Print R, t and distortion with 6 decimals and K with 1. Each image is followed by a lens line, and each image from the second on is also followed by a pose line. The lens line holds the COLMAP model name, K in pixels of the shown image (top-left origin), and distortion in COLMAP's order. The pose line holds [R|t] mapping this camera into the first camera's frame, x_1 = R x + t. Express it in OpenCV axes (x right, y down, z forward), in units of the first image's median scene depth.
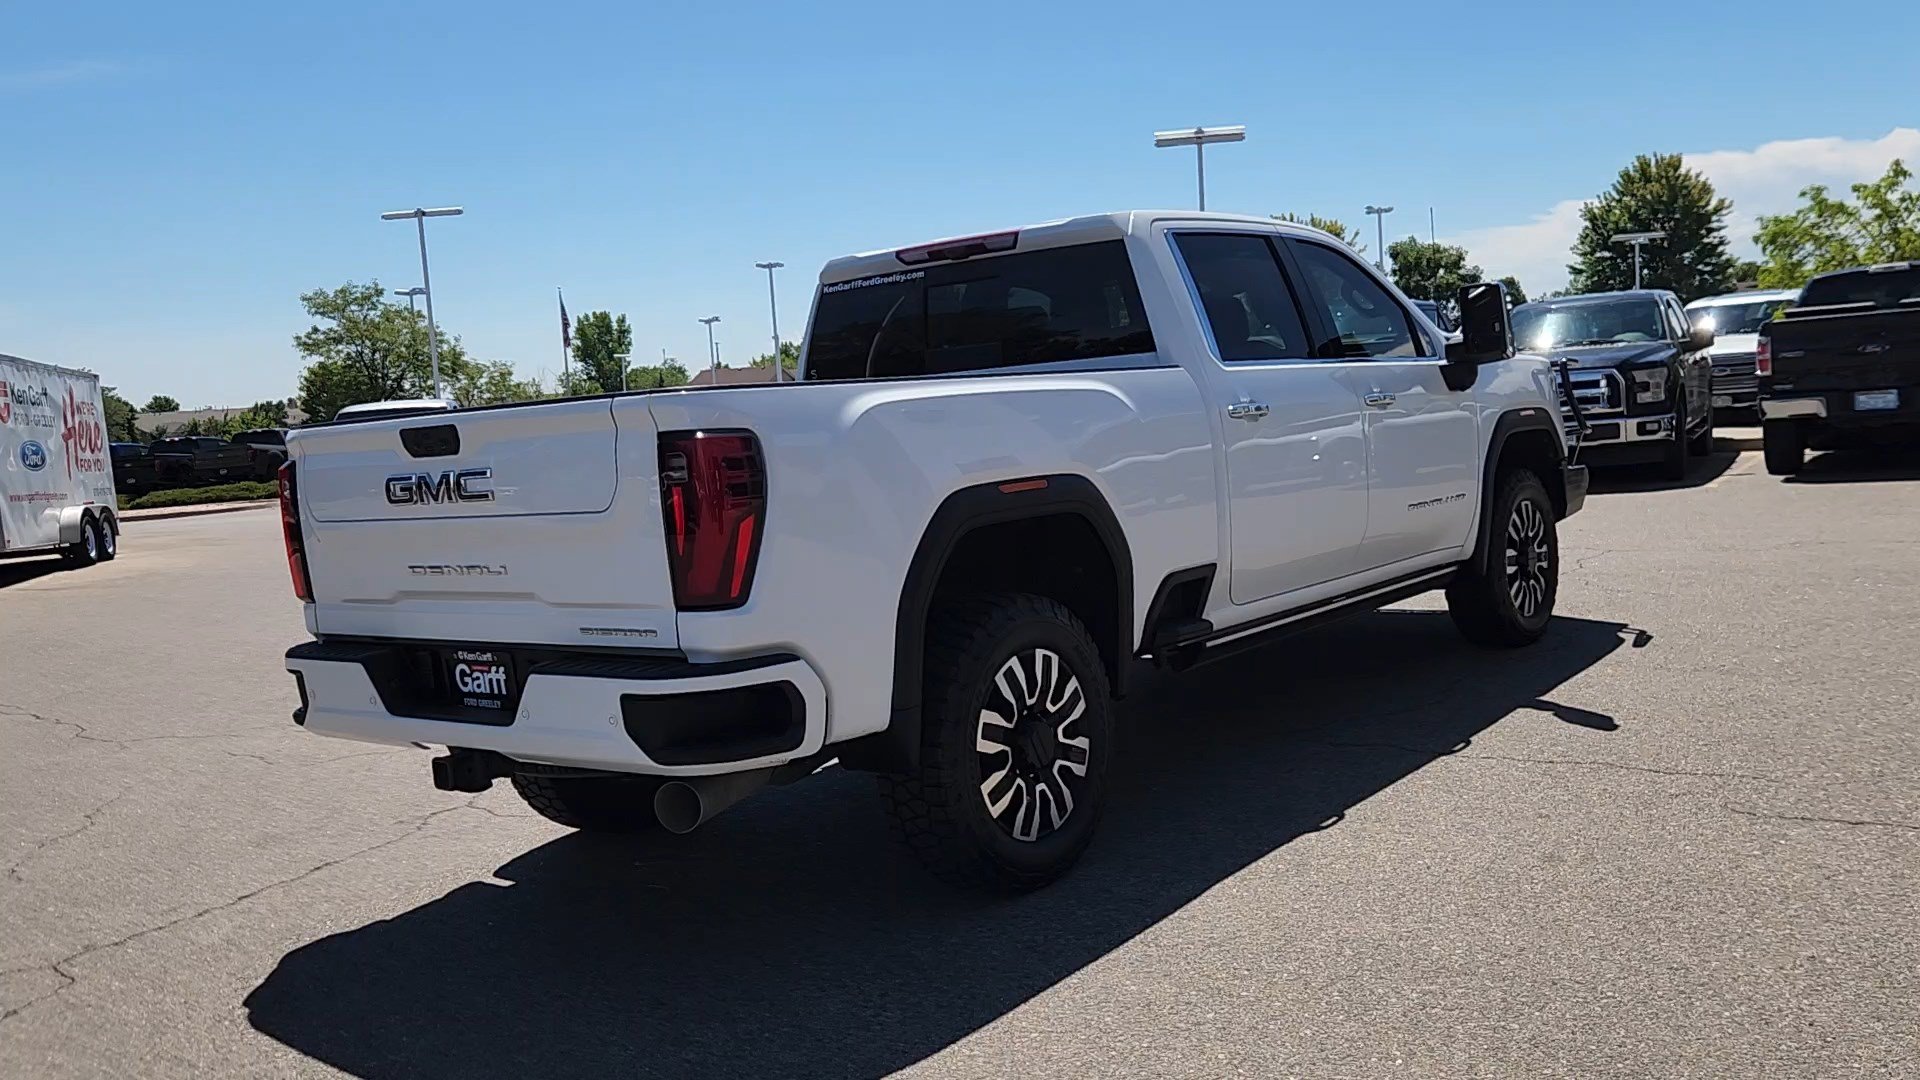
lens RADIAL K [[1629.3, 0, 943.5], [0, 1629.3, 558.2], [0, 0, 1]] dist [0.032438, -0.024059]
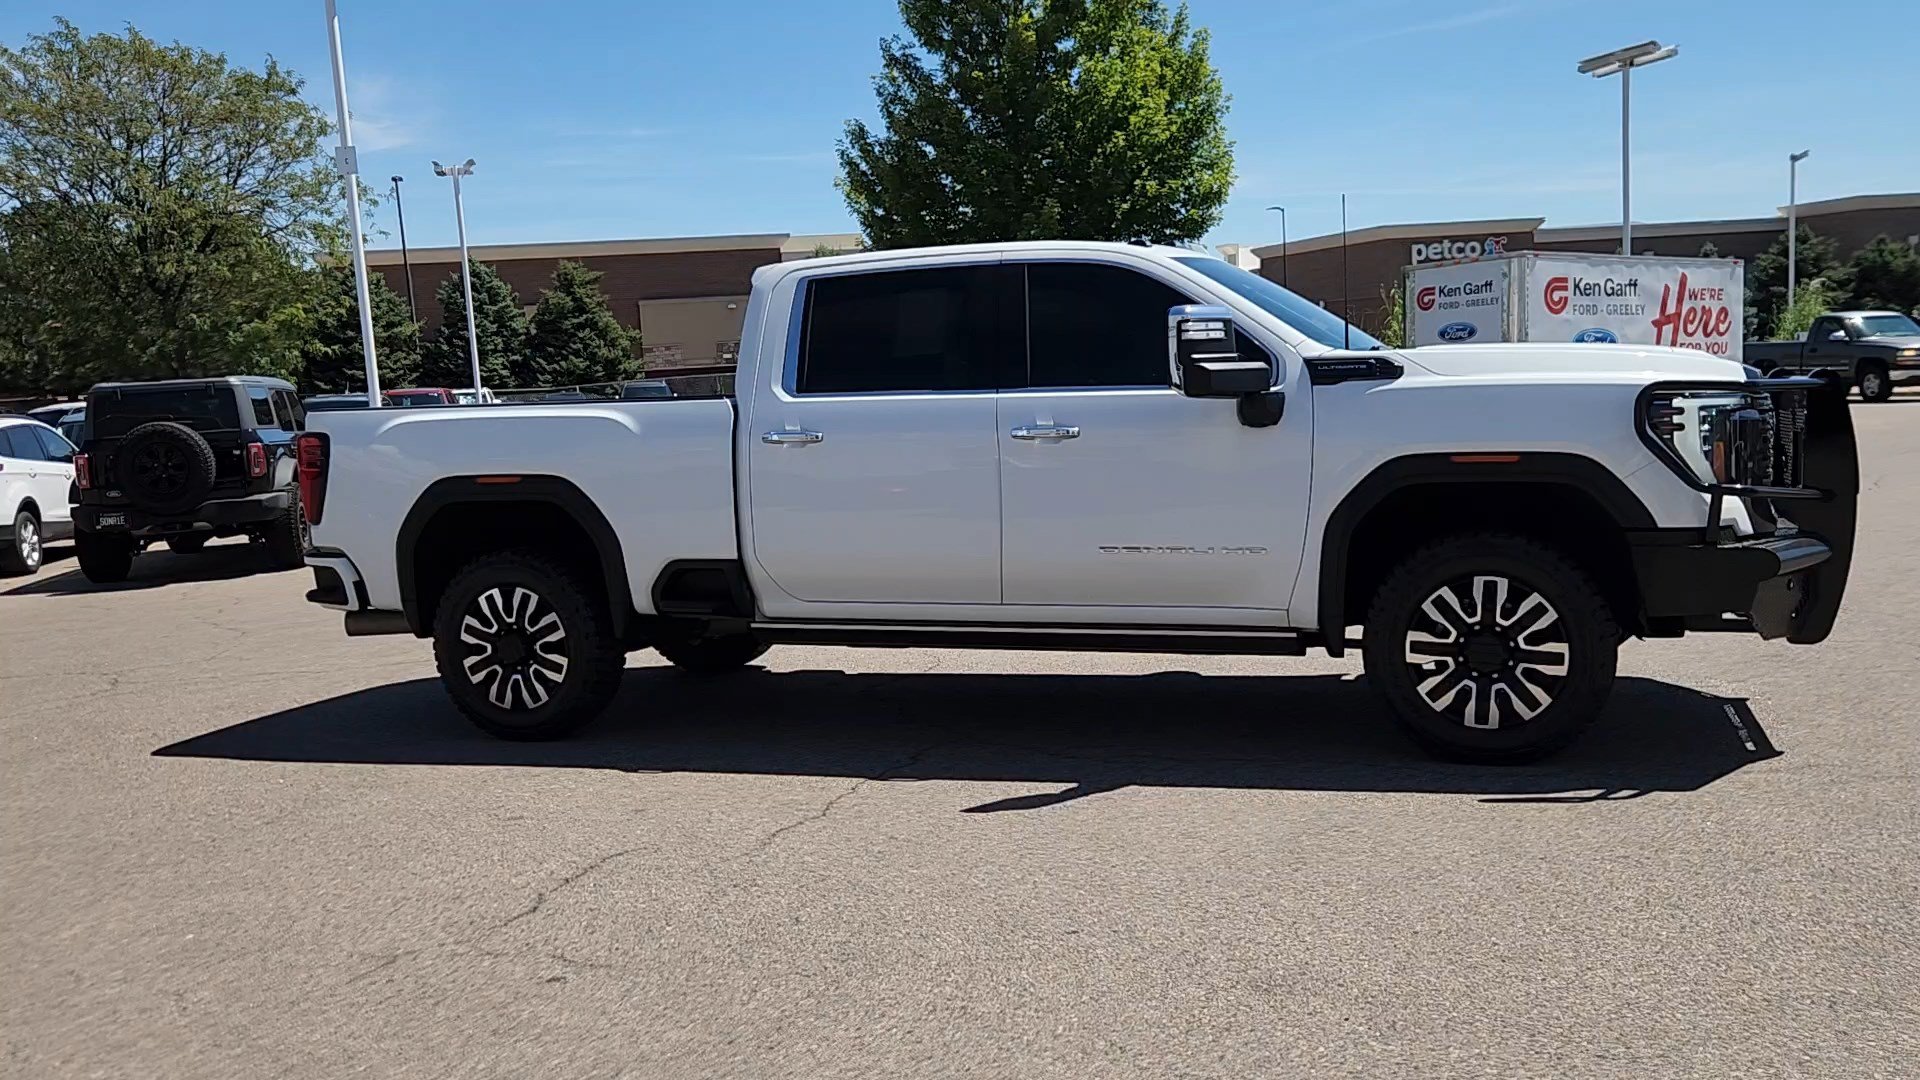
lens RADIAL K [[1629.3, 0, 947.0], [0, 1629.3, 548.7], [0, 0, 1]] dist [0.032438, -0.024059]
pose [[0.334637, 0.159539, -0.928744, 1.282083], [-0.071037, 0.987031, 0.143956, -0.182256], [0.939666, 0.017803, 0.341631, 0.686926]]
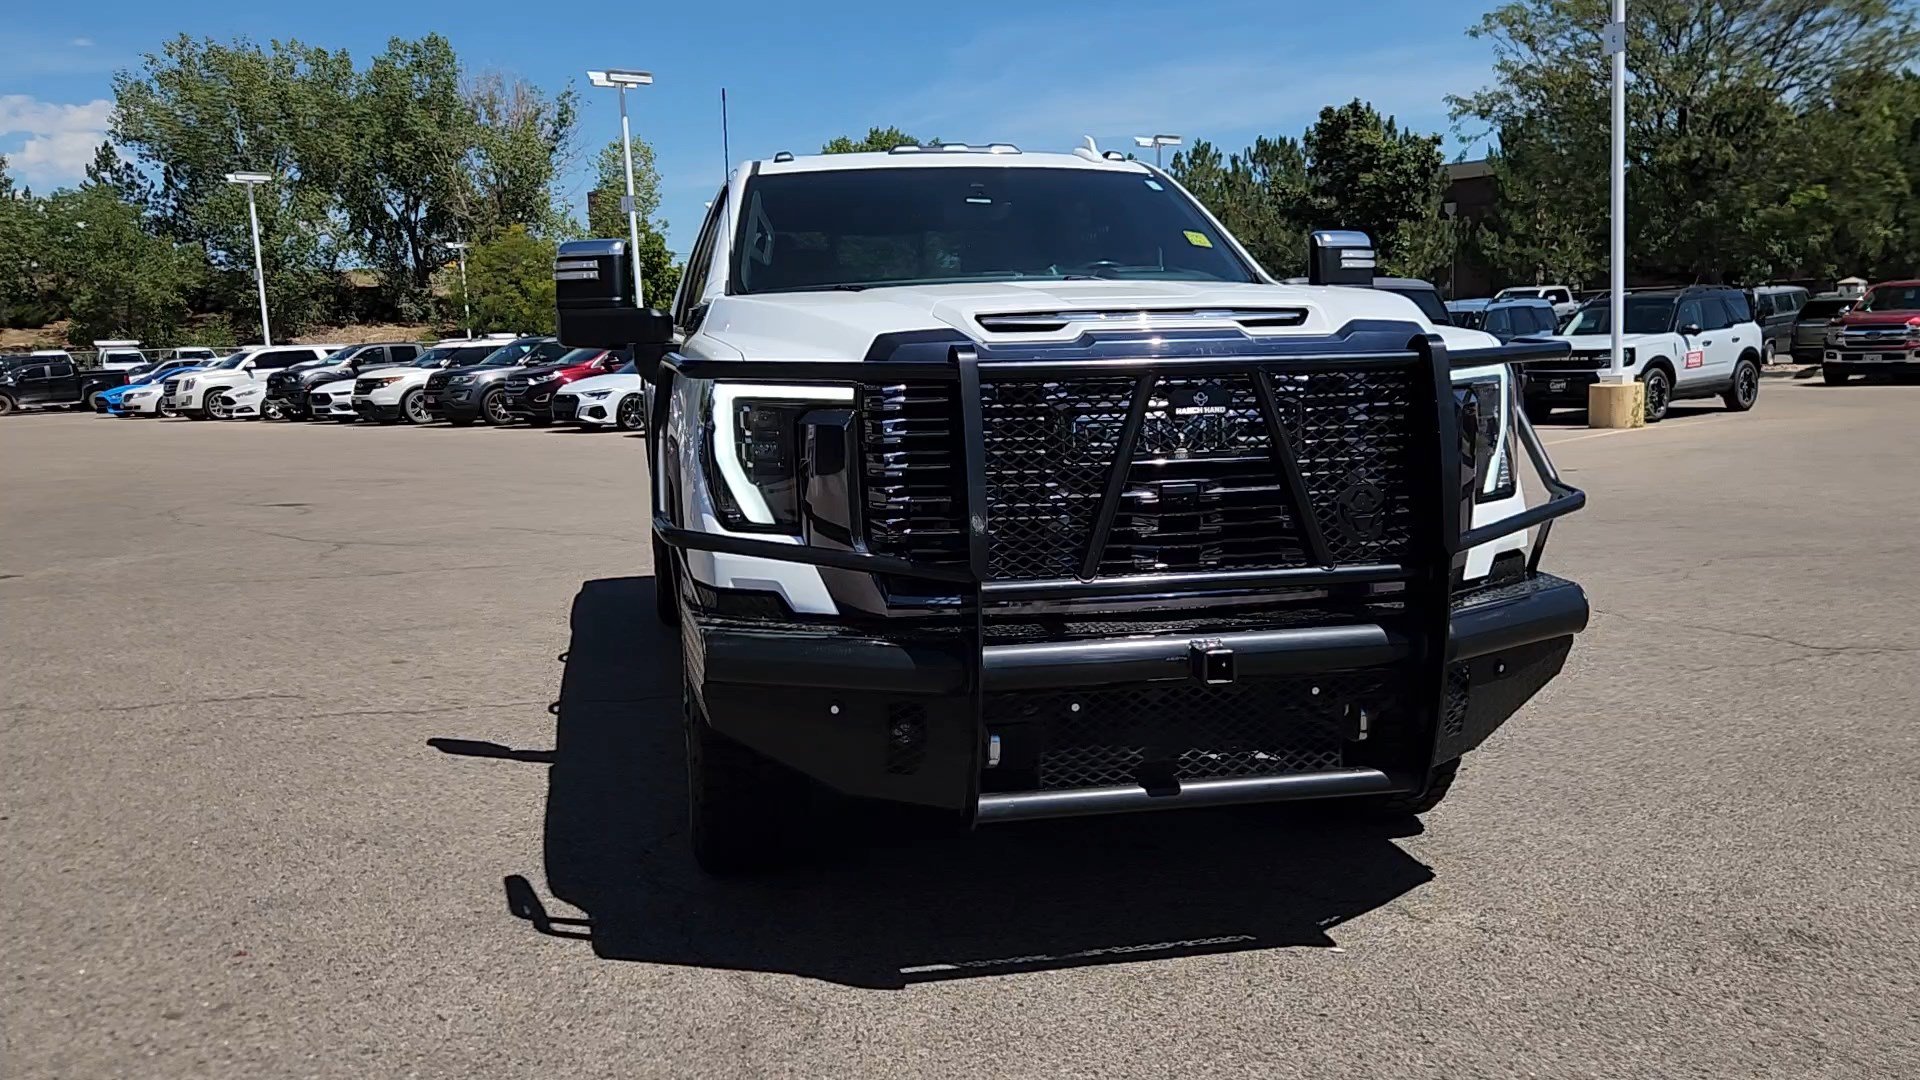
lens RADIAL K [[1631.1, 0, 949.7], [0, 1631.1, 551.8], [0, 0, 1]] dist [0.037290, -0.035422]
pose [[-0.637566, 0.197638, -0.744613, 0.939018], [0.002945, 0.967151, 0.254184, -0.255984], [0.770390, 0.159866, -0.617205, 1.869246]]
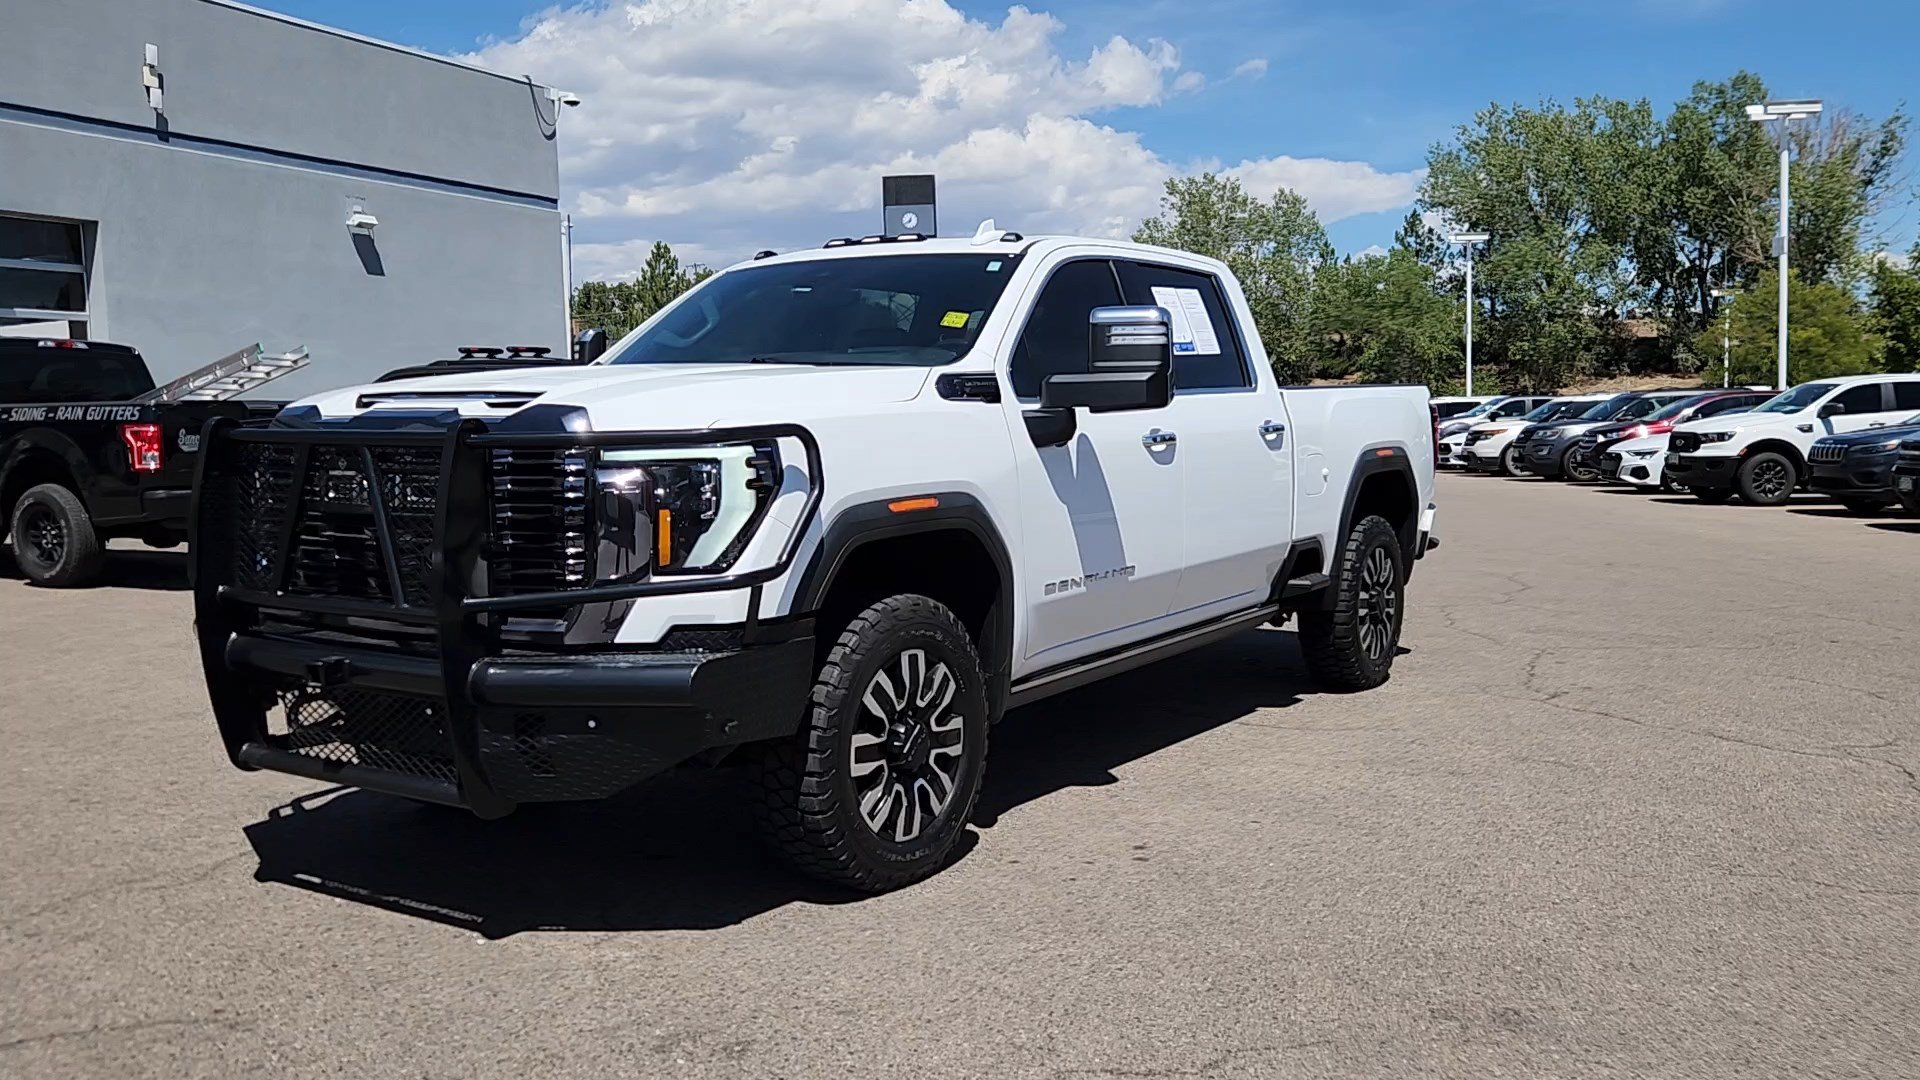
lens RADIAL K [[1631.1, 0, 945.1], [0, 1631.1, 552.7], [0, 0, 1]] dist [0.037290, -0.035422]
pose [[-0.991698, 0.097794, -0.083494, 0.253702], [0.080319, 0.978162, 0.191697, -0.242311], [0.100417, 0.183400, -0.977896, 2.320327]]
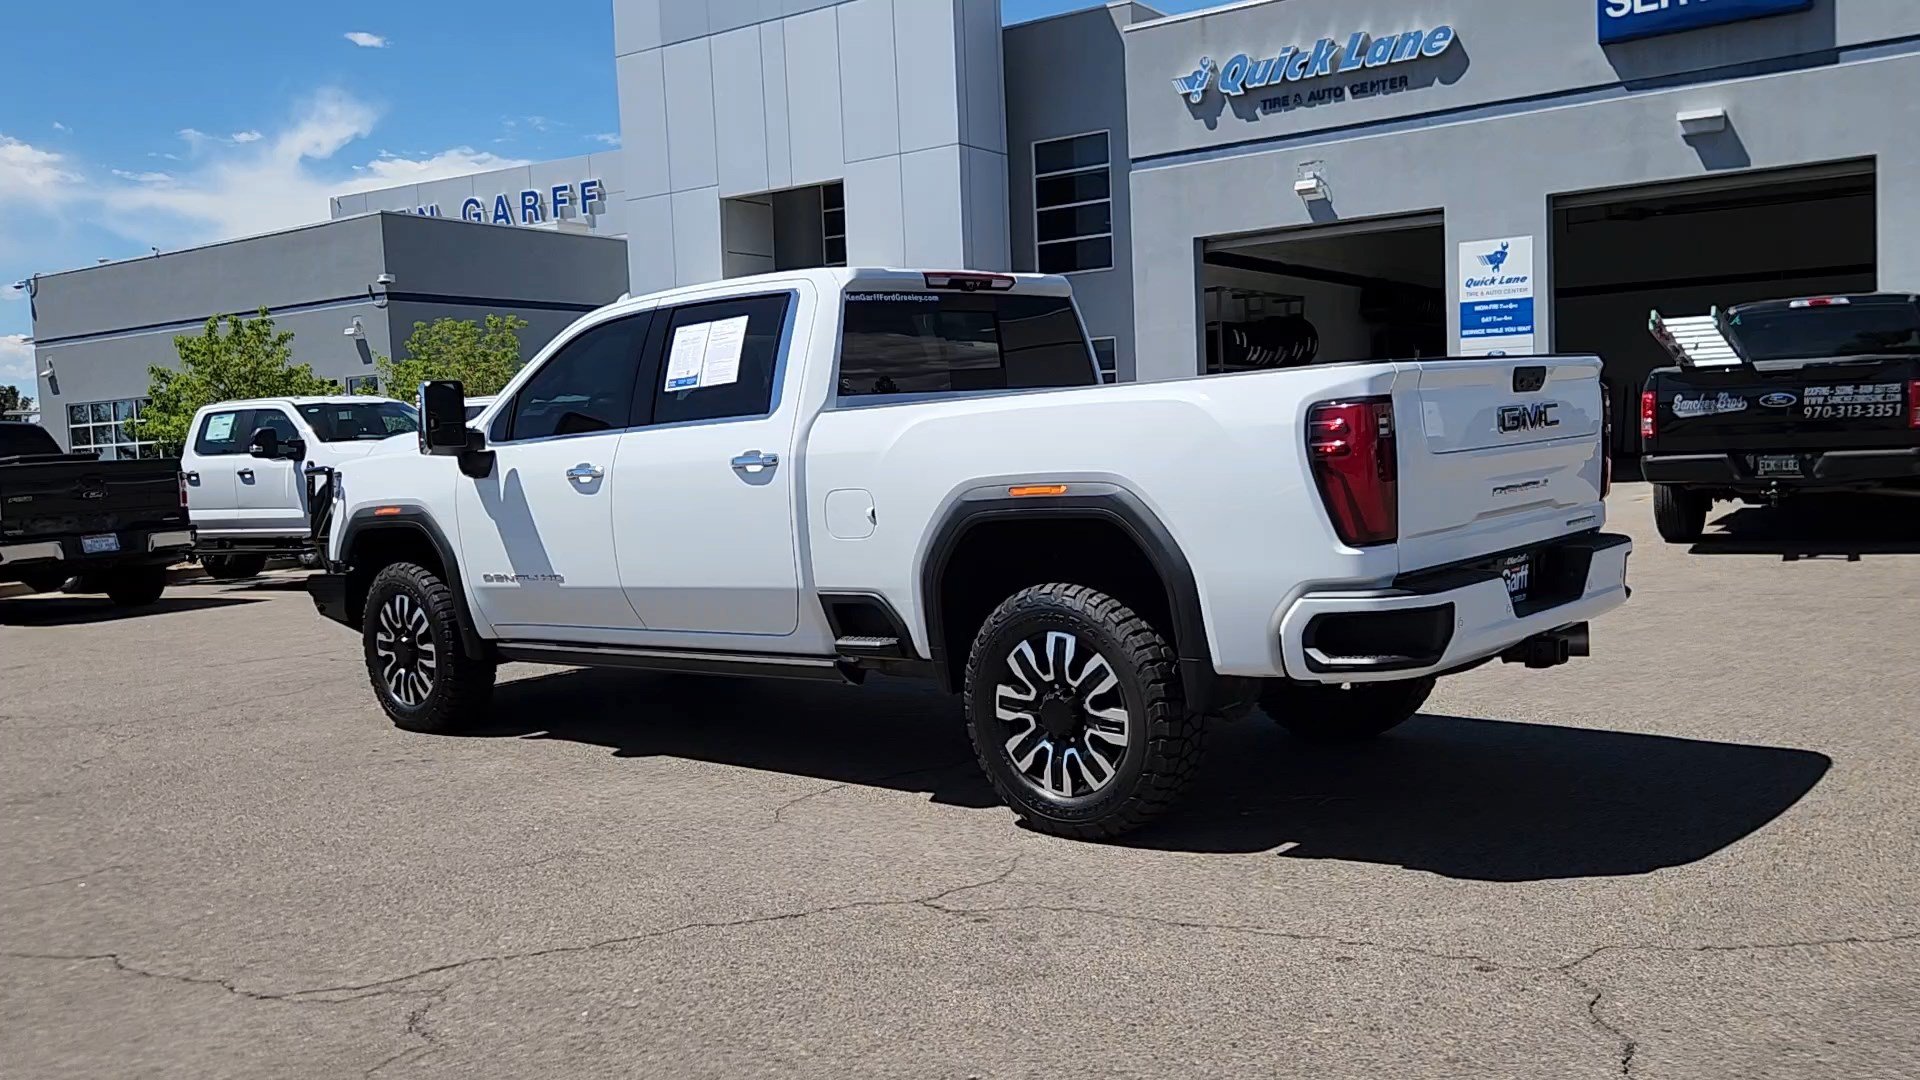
lens RADIAL K [[1629.3, 0, 943.5], [0, 1629.3, 545.1], [0, 0, 1]] dist [0.032438, -0.024059]
pose [[0.055061, 0.004384, 0.998473, -1.141712], [0.150904, 0.988467, -0.012662, 0.000514], [-0.987014, 0.151371, 0.053765, 1.015373]]
